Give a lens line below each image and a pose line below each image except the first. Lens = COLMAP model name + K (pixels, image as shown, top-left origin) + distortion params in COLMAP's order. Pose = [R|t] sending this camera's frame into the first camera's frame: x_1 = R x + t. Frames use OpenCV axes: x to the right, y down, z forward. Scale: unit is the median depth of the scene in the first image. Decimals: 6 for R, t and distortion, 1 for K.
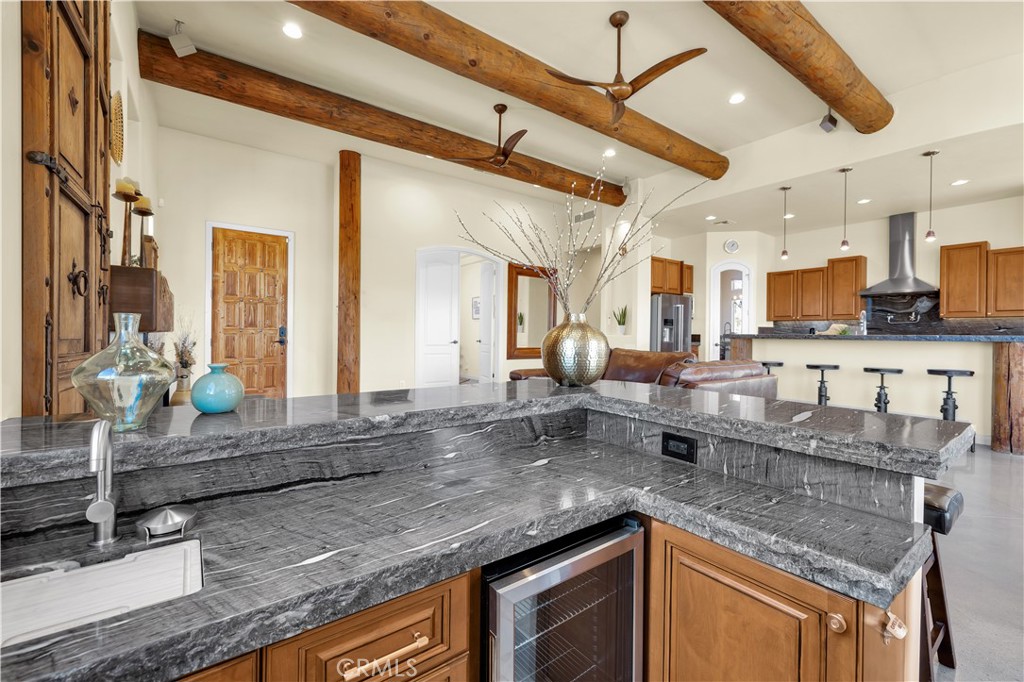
lens RADIAL K [[429.1, 0, 507.7], [0, 429.1, 334.7], [0, 0, 1]] dist [0.003880, 0.000784]
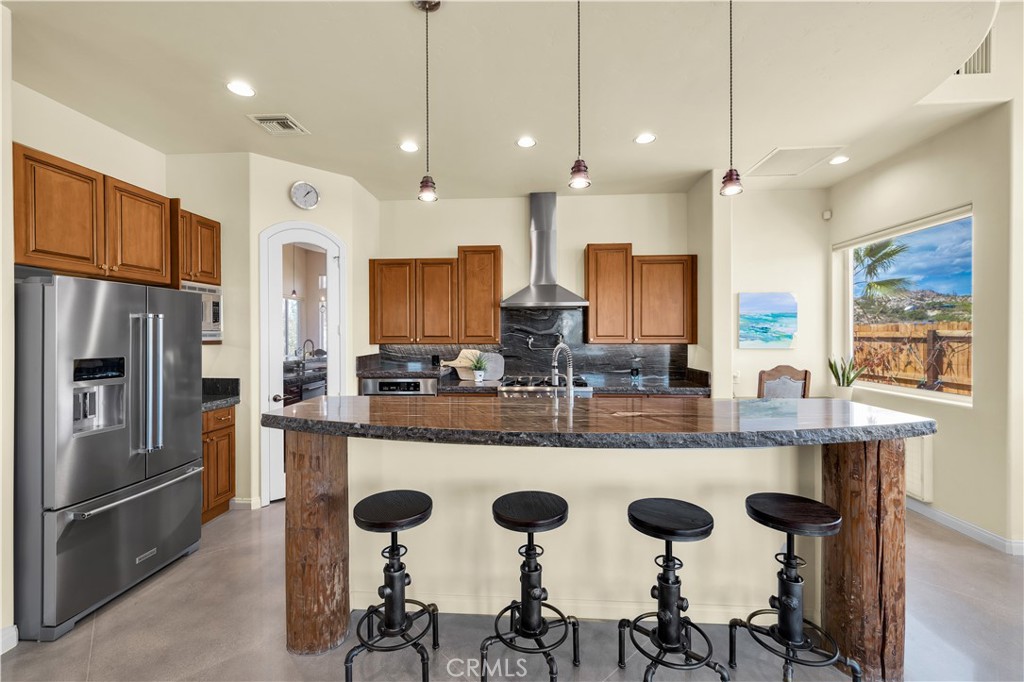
lens RADIAL K [[429.1, 0, 507.7], [0, 429.1, 334.7], [0, 0, 1]] dist [0.003880, 0.000784]
pose [[0.638024, -0.012389, 0.769917, 0.317686], [0.011383, 0.999913, 0.006658, -0.052136], [-0.769933, 0.004516, 0.638109, 0.559067]]
